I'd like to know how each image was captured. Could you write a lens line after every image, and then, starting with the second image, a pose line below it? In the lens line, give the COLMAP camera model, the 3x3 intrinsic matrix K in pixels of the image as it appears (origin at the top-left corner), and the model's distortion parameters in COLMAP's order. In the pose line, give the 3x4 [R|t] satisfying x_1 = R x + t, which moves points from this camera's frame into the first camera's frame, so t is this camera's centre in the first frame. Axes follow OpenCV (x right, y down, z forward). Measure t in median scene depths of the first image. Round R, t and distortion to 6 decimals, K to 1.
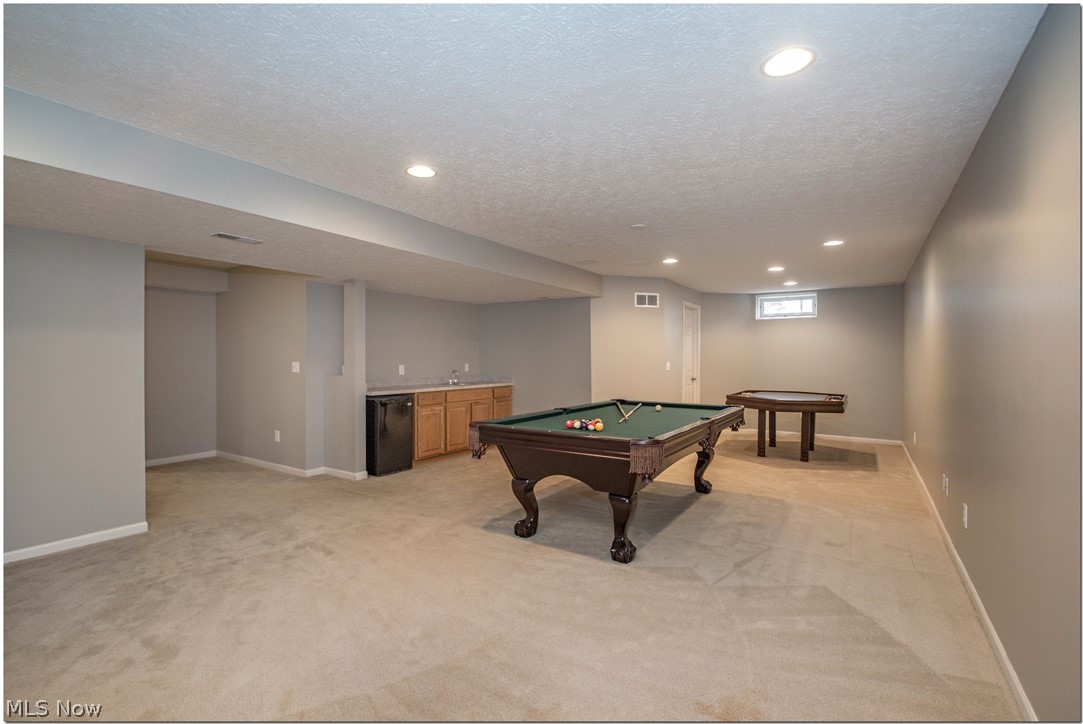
lens RADIAL K [[497.2, 0, 527.9], [0, 497.2, 380.2], [0, 0, 1]] dist [0.003028, -0.003166]
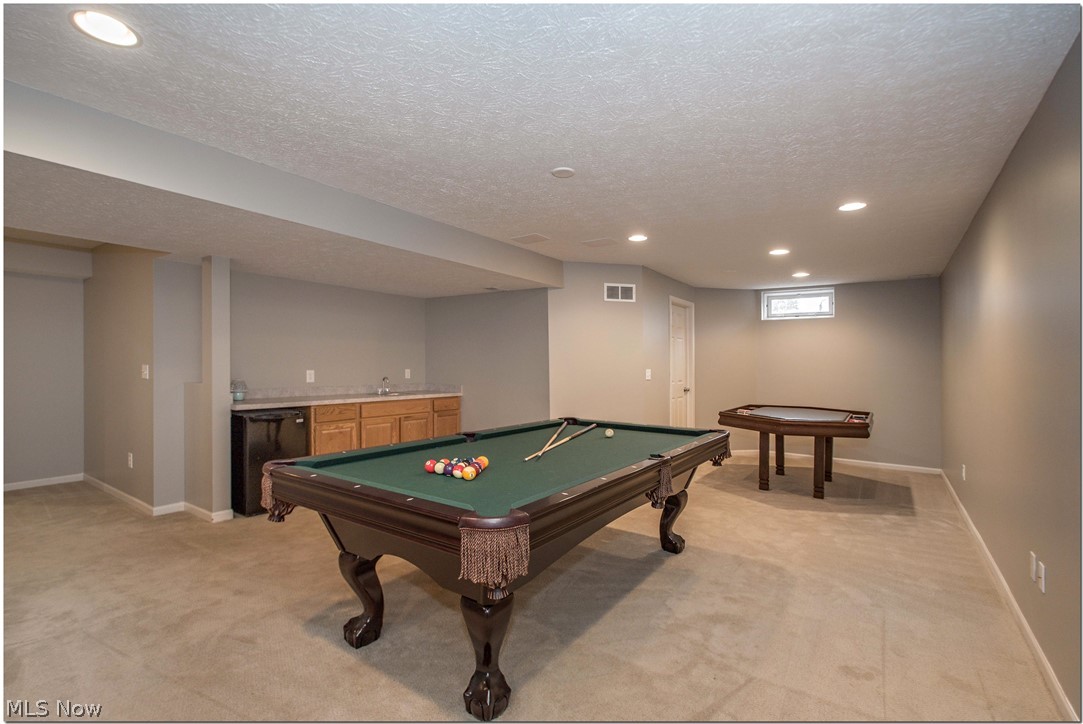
lens RADIAL K [[497.2, 0, 536.4], [0, 497.2, 369.9], [0, 0, 1]] dist [0.003028, -0.003166]
pose [[0.999725, 0.009540, -0.021426, 0.135217], [-0.010241, 0.999408, -0.032850, -0.008475], [0.021100, 0.033060, 0.999231, 0.215273]]
